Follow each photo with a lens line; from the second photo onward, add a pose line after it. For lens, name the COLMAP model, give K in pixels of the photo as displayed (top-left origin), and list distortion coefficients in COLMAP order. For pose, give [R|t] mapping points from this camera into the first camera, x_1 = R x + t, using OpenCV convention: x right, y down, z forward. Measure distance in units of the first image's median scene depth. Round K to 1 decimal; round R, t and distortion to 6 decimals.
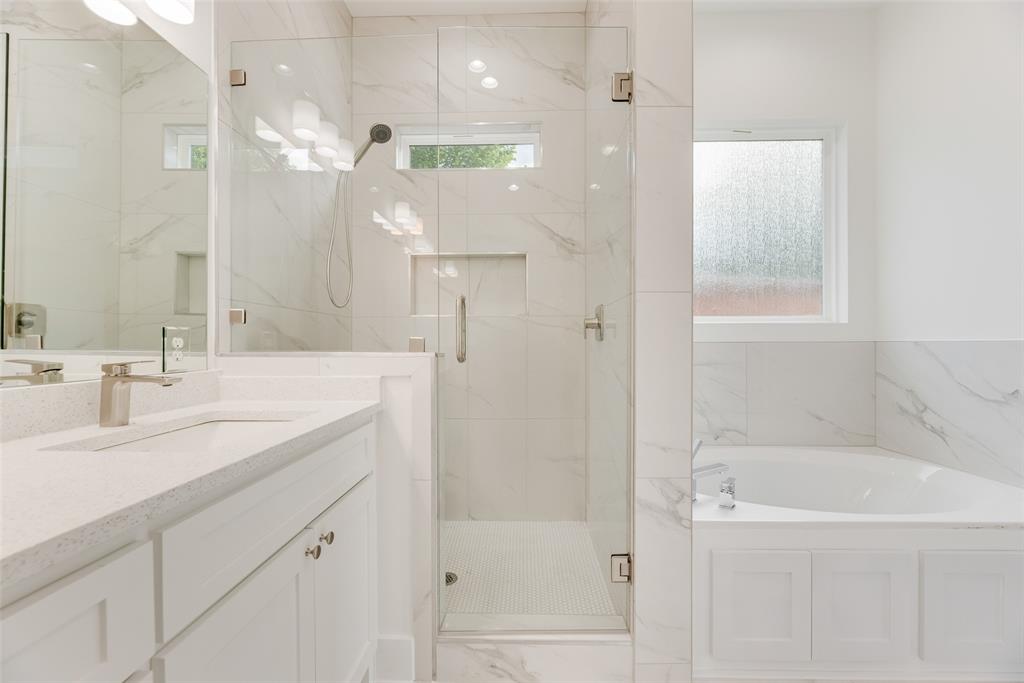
lens RADIAL K [[420.3, 0, 511.5], [0, 420.3, 349.0], [0, 0, 1]] dist [-0.013819, 0.000490]
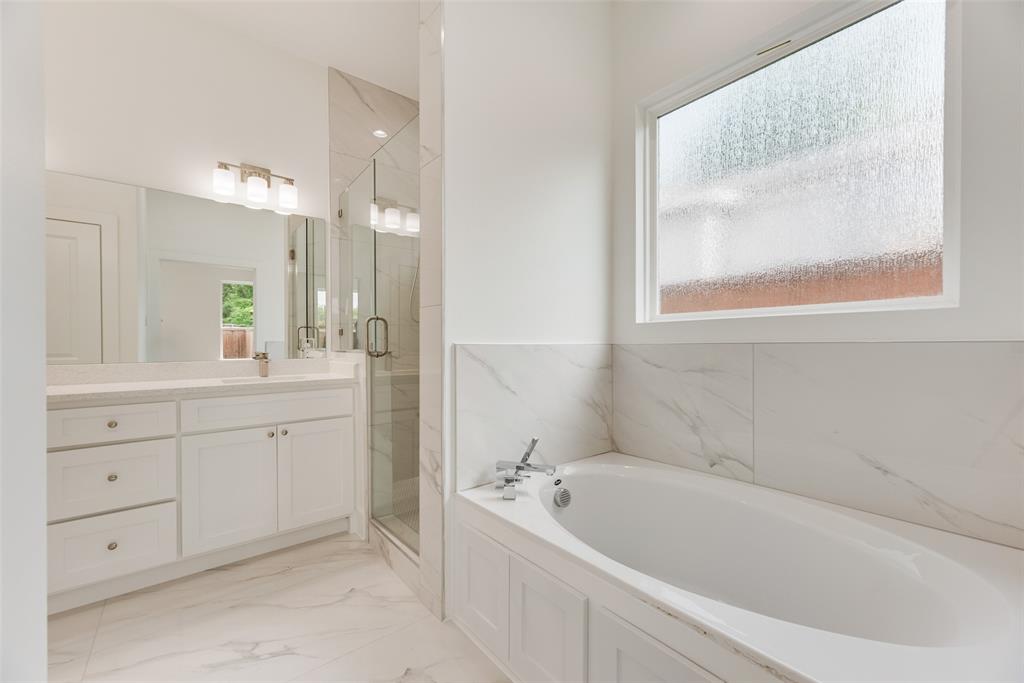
lens RADIAL K [[420.3, 0, 512.2], [0, 420.3, 347.8], [0, 0, 1]] dist [-0.013819, 0.000490]
pose [[0.643345, 0.004160, -0.765565, 1.441508], [-0.008977, 0.999957, -0.002110, -0.005388], [0.765524, 0.008230, 0.643355, 0.339866]]
